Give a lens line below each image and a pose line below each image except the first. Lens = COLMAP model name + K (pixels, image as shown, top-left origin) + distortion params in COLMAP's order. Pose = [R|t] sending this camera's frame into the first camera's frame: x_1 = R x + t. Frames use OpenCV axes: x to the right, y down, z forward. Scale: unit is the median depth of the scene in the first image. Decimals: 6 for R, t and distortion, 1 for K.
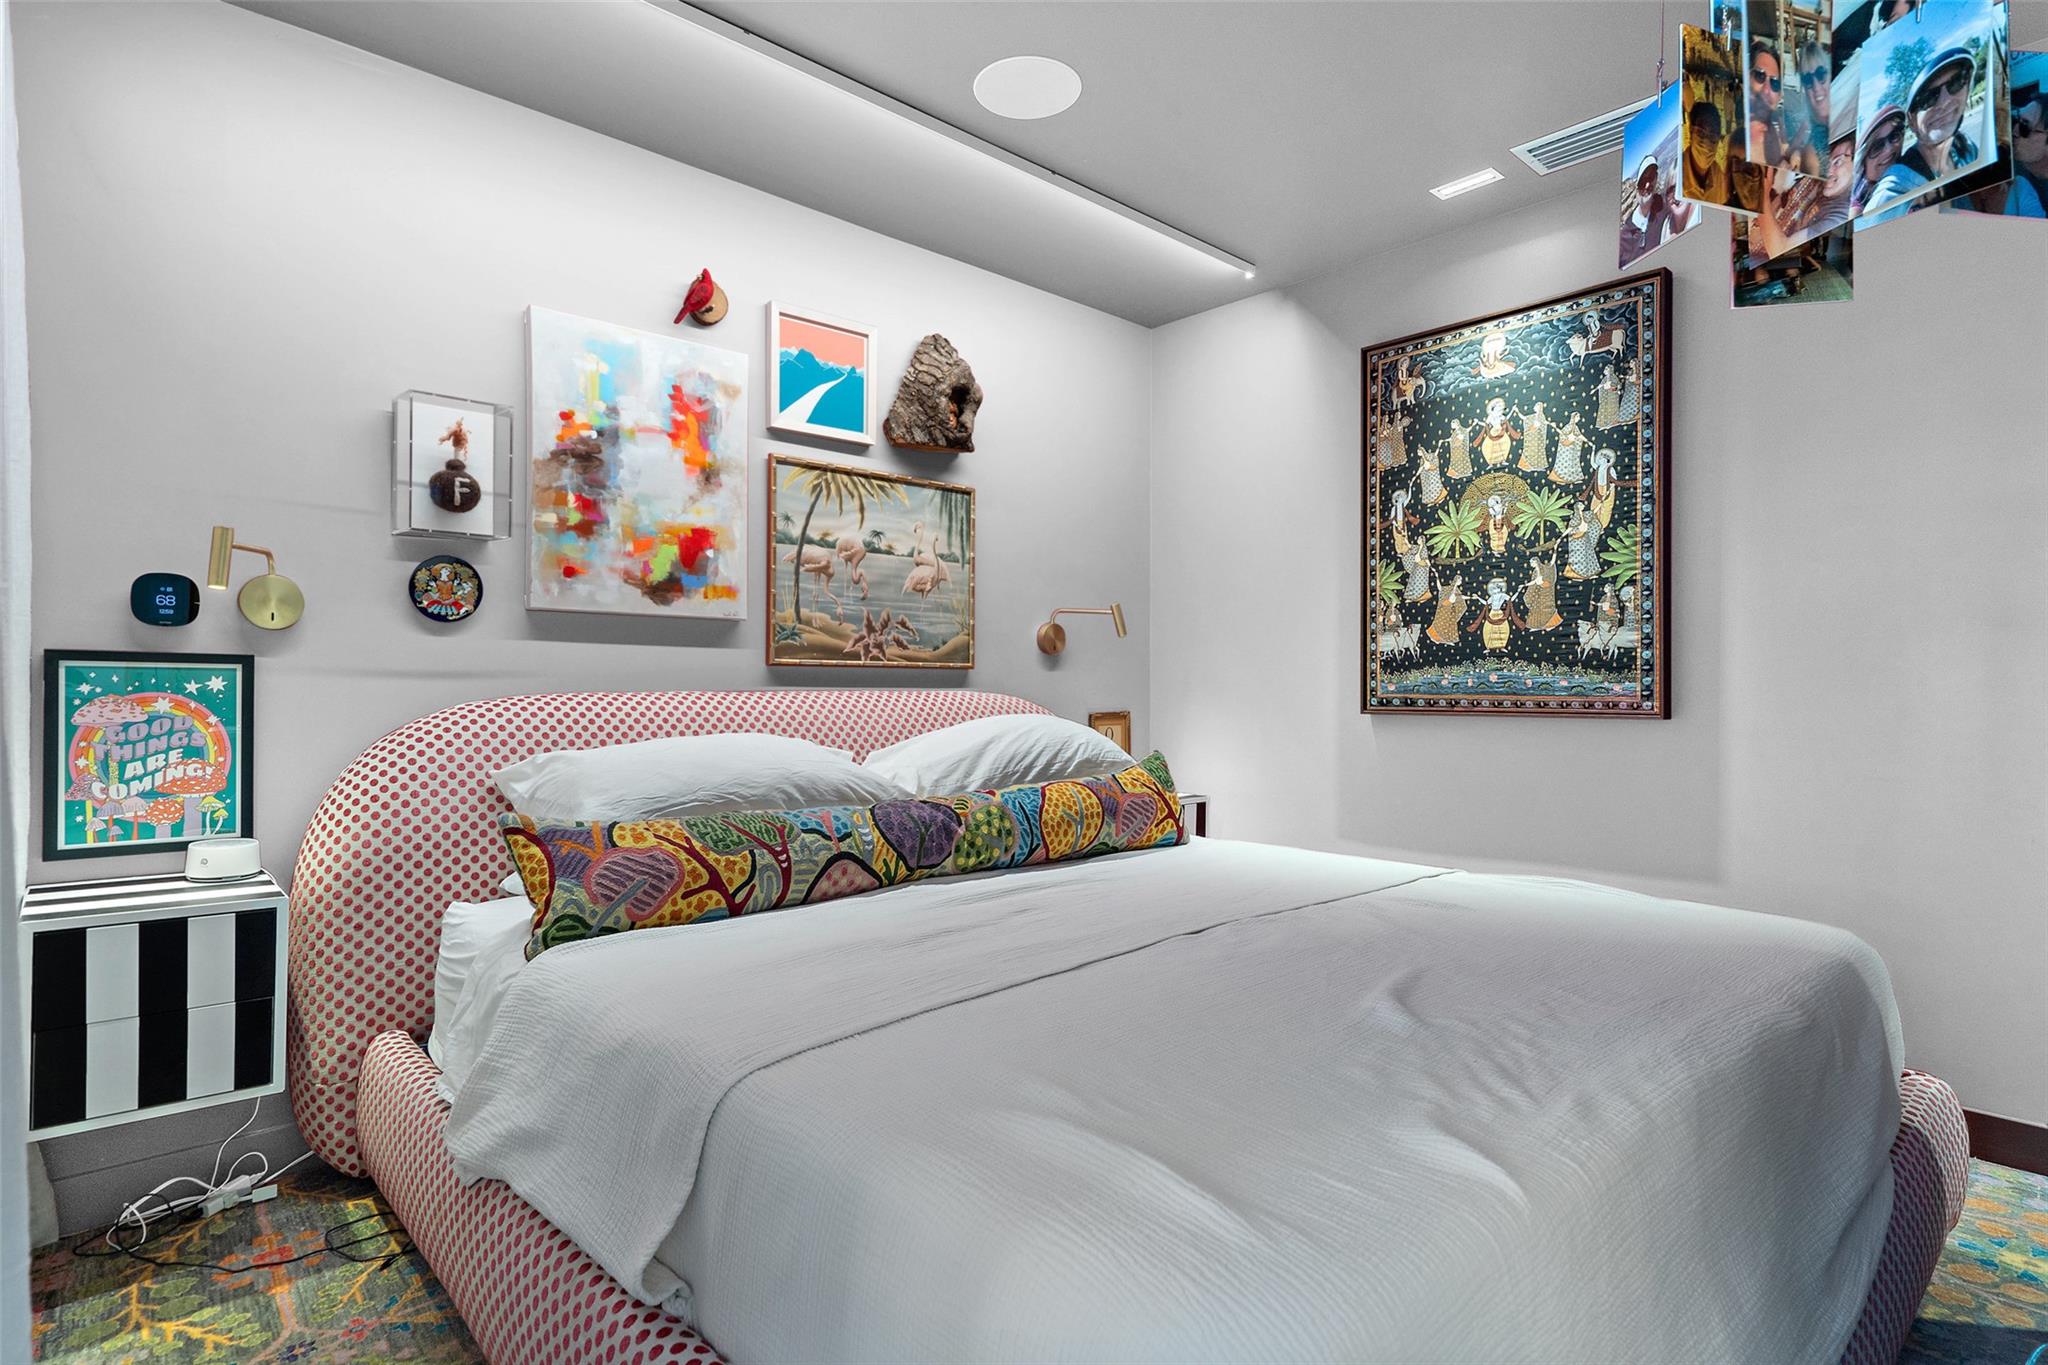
lens RADIAL K [[1060.4, 0, 1022.0], [0, 1060.4, 690.1], [0, 0, 1]] dist [-0.000984, 0.000528]
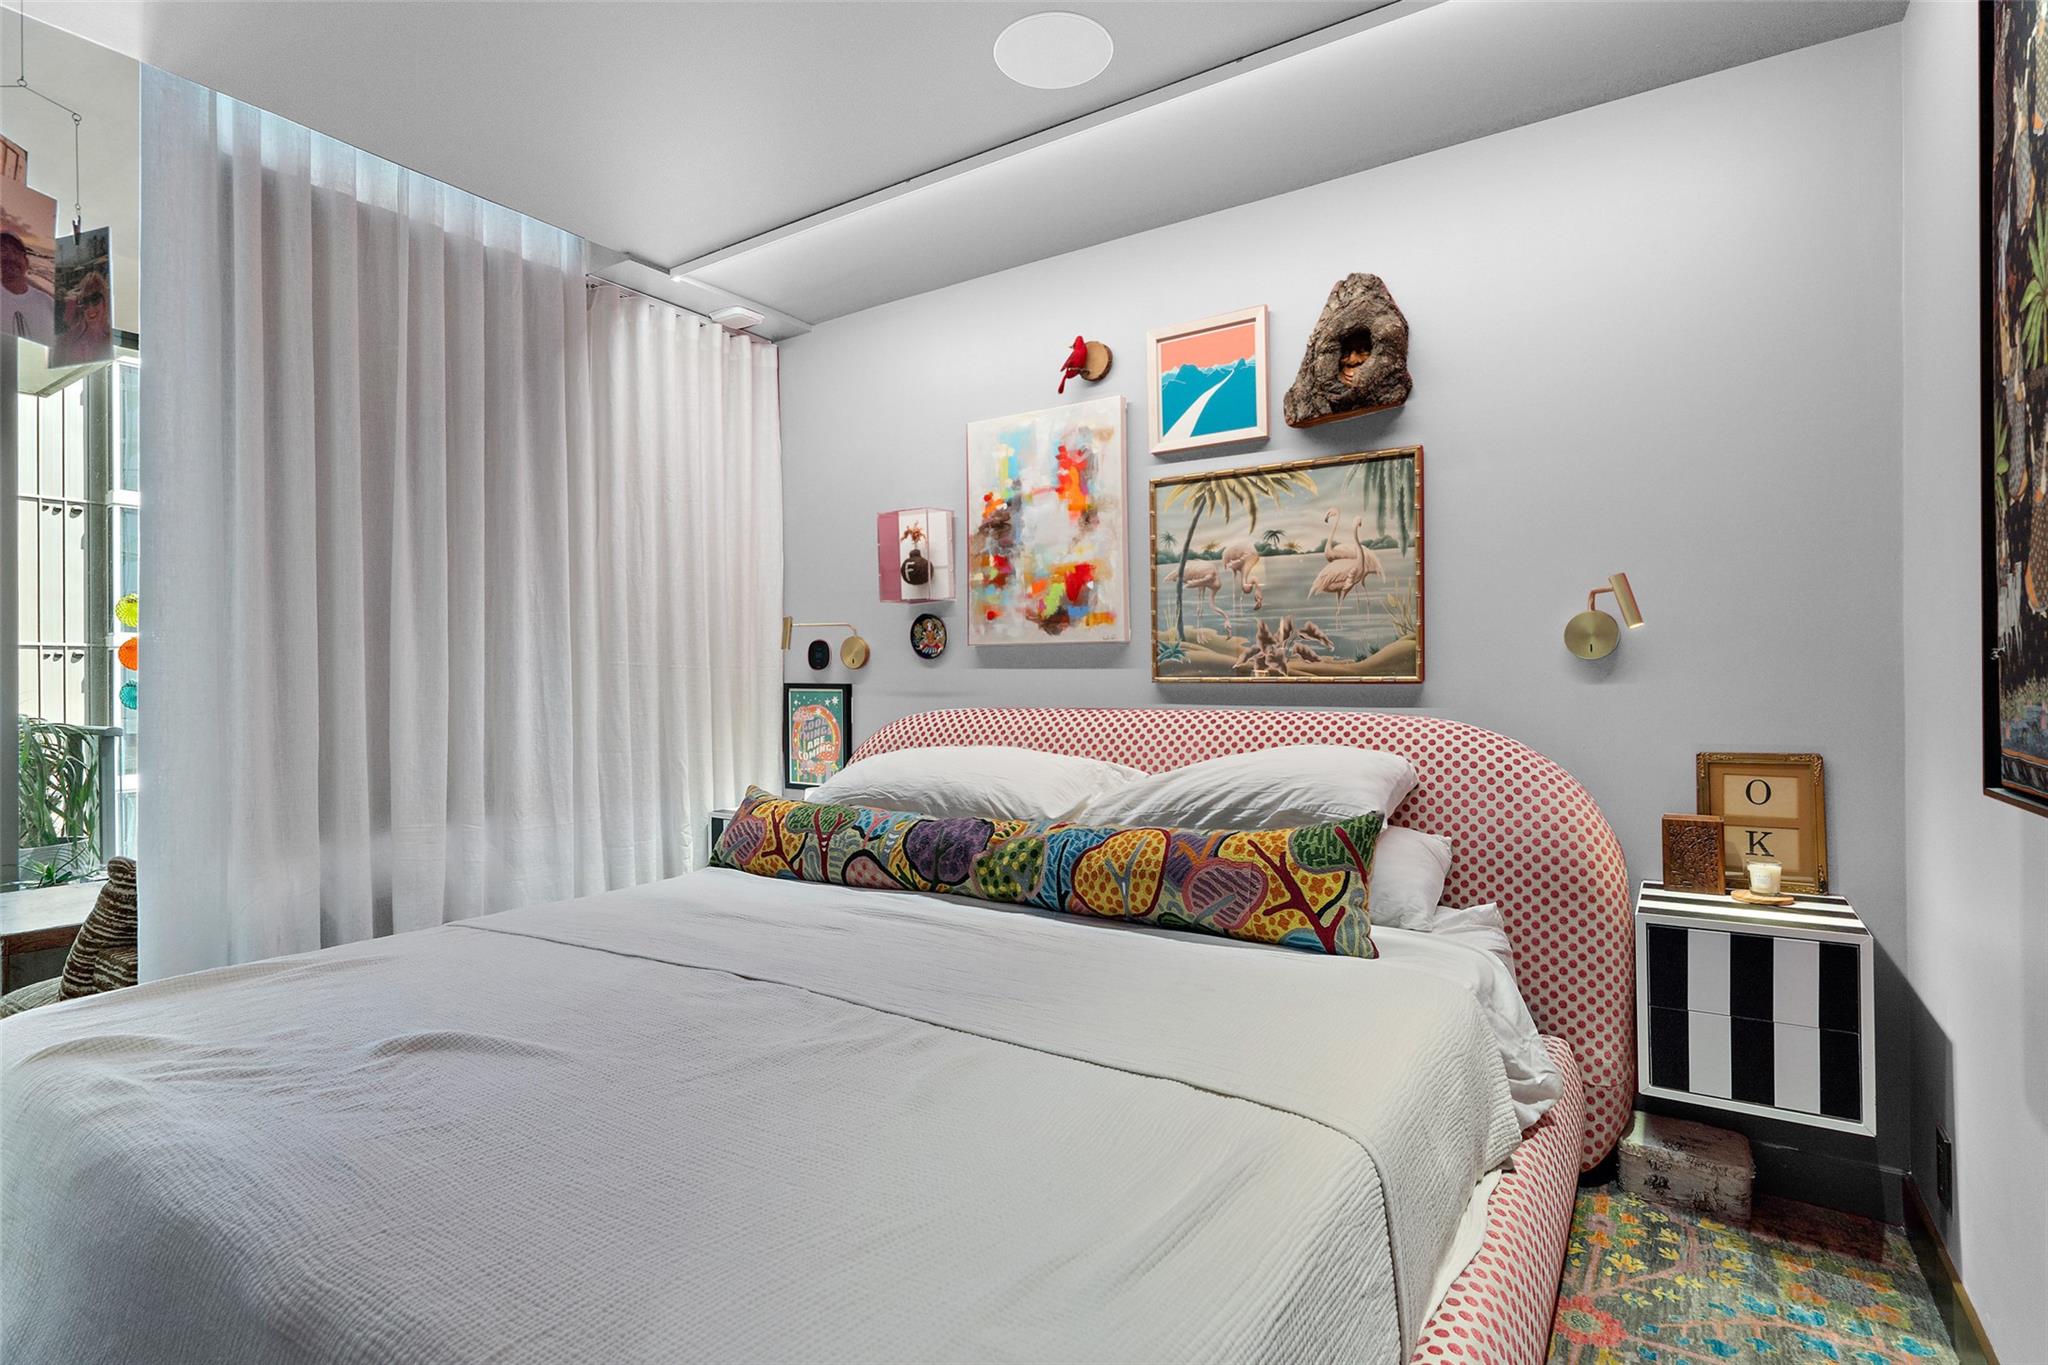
lens RADIAL K [[1025.2, 0, 1022.1], [0, 1025.2, 678.2], [0, 0, 1]] dist [-0.000987, 0.001281]
pose [[0.235451, -0.006461, -0.971865, 0.754215], [0.002328, 0.999979, -0.006084, -0.024498], [0.971883, -0.000830, 0.235461, 0.685277]]
